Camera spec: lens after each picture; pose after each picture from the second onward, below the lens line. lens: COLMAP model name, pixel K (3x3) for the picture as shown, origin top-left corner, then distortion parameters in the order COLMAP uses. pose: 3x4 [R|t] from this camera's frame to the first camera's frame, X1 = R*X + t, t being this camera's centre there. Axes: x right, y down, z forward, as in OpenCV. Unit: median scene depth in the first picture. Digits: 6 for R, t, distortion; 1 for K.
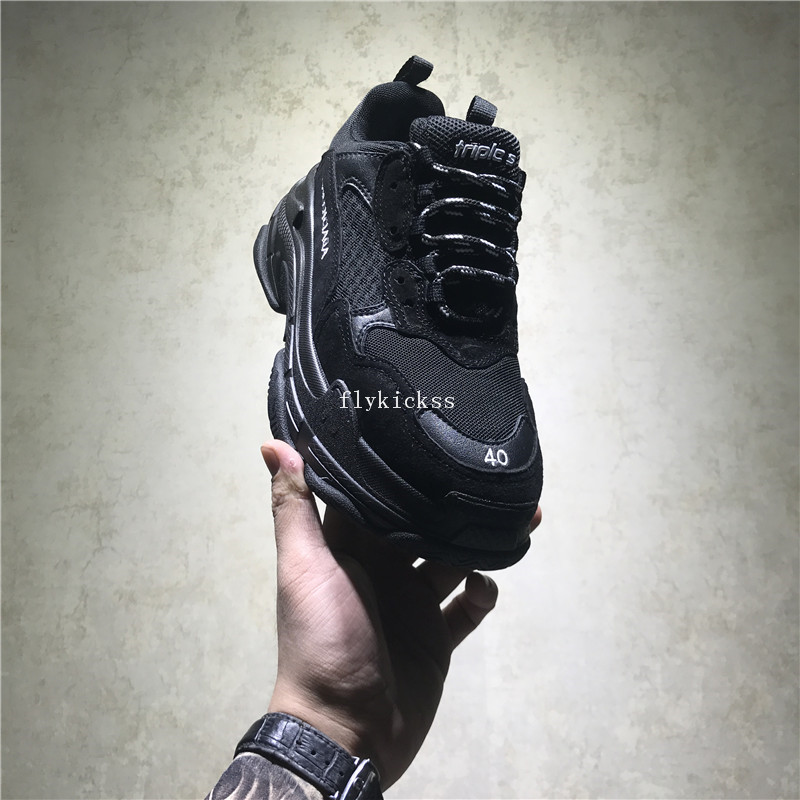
lens RADIAL K [[939.0, 0, 394.7], [0, 939.0, 396.2], [0, 0, 1]] dist [-0.020017, 0.000000]
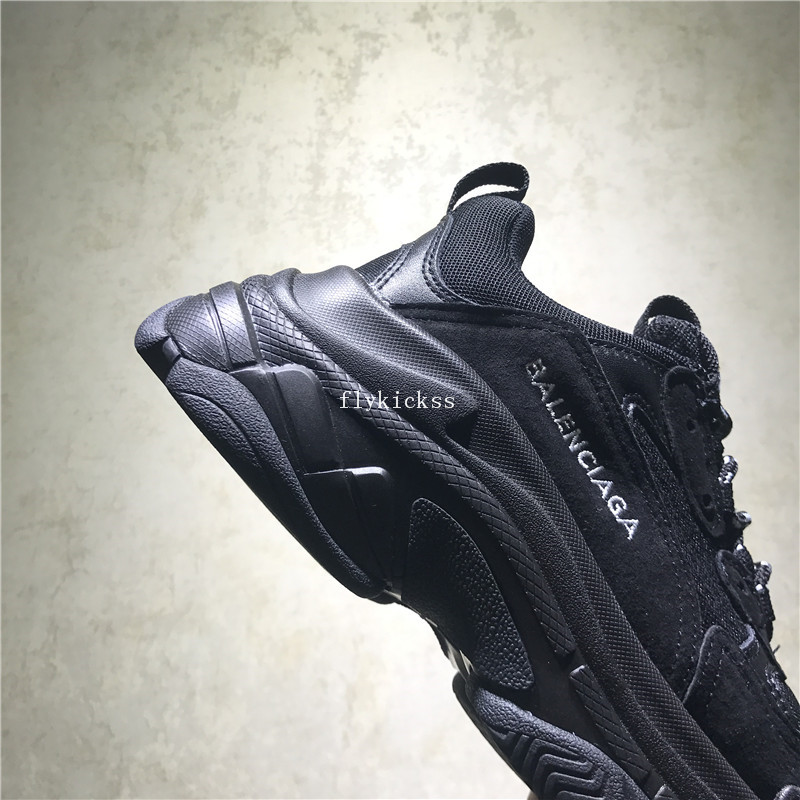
lens RADIAL K [[939.0, 0, 395.7], [0, 939.0, 400.6], [0, 0, 1]] dist [-0.020017, 0.000000]
pose [[0.999461, -0.032842, -0.000129, -0.012547], [0.032842, 0.999449, 0.004807, 0.011598], [-0.000029, -0.004809, 0.999988, 0.139059]]
